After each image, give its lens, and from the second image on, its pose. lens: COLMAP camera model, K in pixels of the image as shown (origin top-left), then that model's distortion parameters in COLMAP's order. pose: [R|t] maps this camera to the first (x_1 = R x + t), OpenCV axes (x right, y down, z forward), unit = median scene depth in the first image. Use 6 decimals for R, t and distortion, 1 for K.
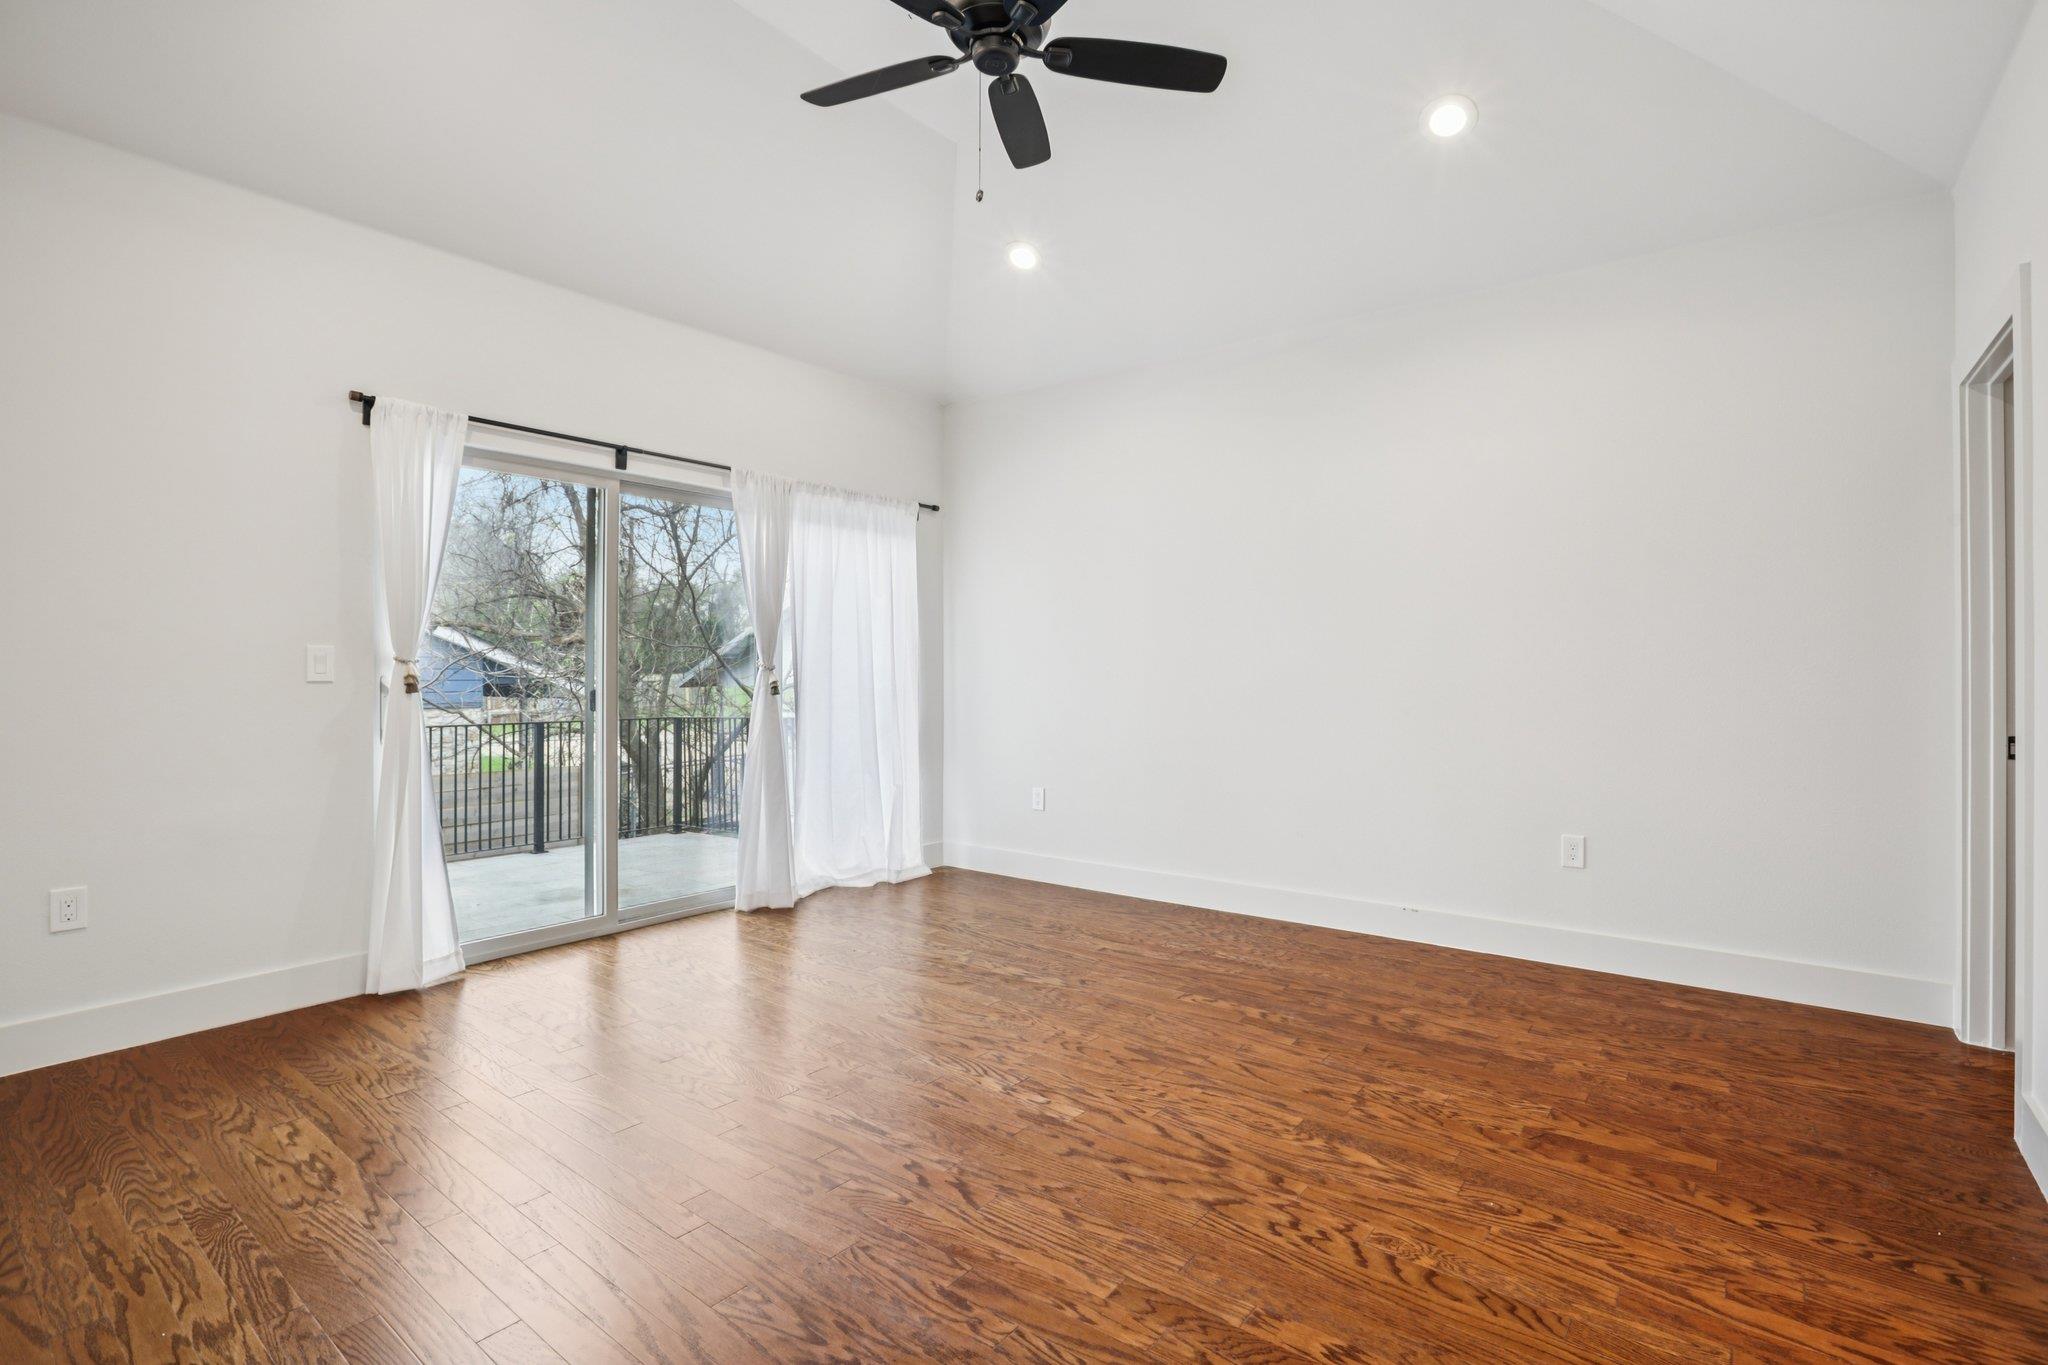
lens RADIAL K [[940.4, 0, 1032.1], [0, 940.4, 667.6], [0, 0, 1]] dist [-0.043633, 0.006220]
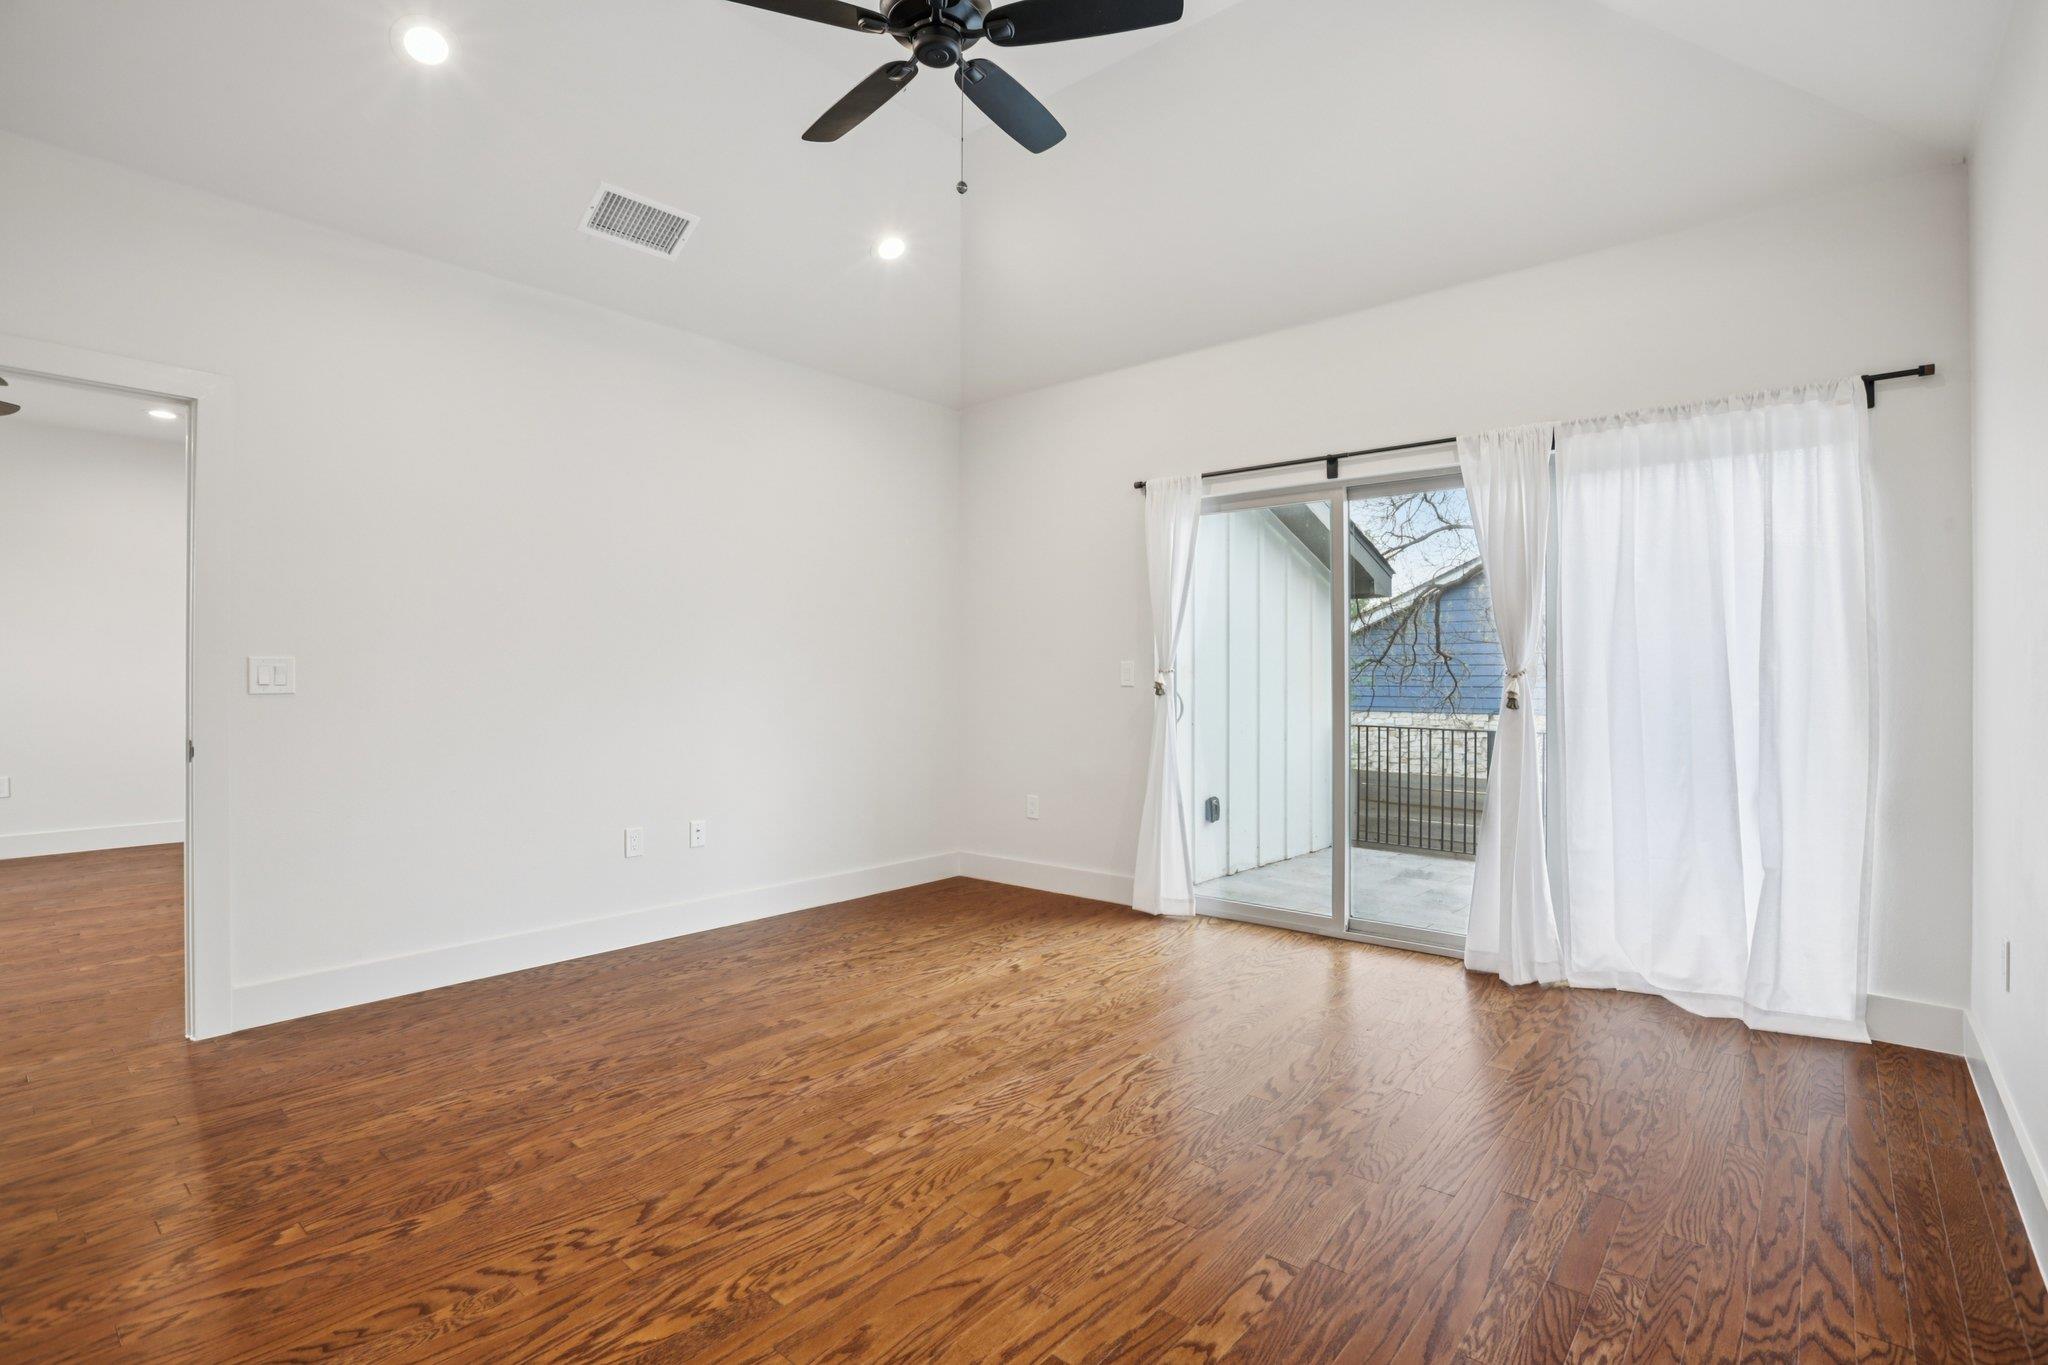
lens RADIAL K [[940.4, 0, 1040.1], [0, 940.4, 686.4], [0, 0, 1]] dist [-0.043633, 0.006220]
pose [[-0.027267, 0.005904, -0.999611, 0.988329], [0.001457, 0.999982, 0.005867, 0.009158], [0.999627, -0.001296, -0.027275, 1.215340]]
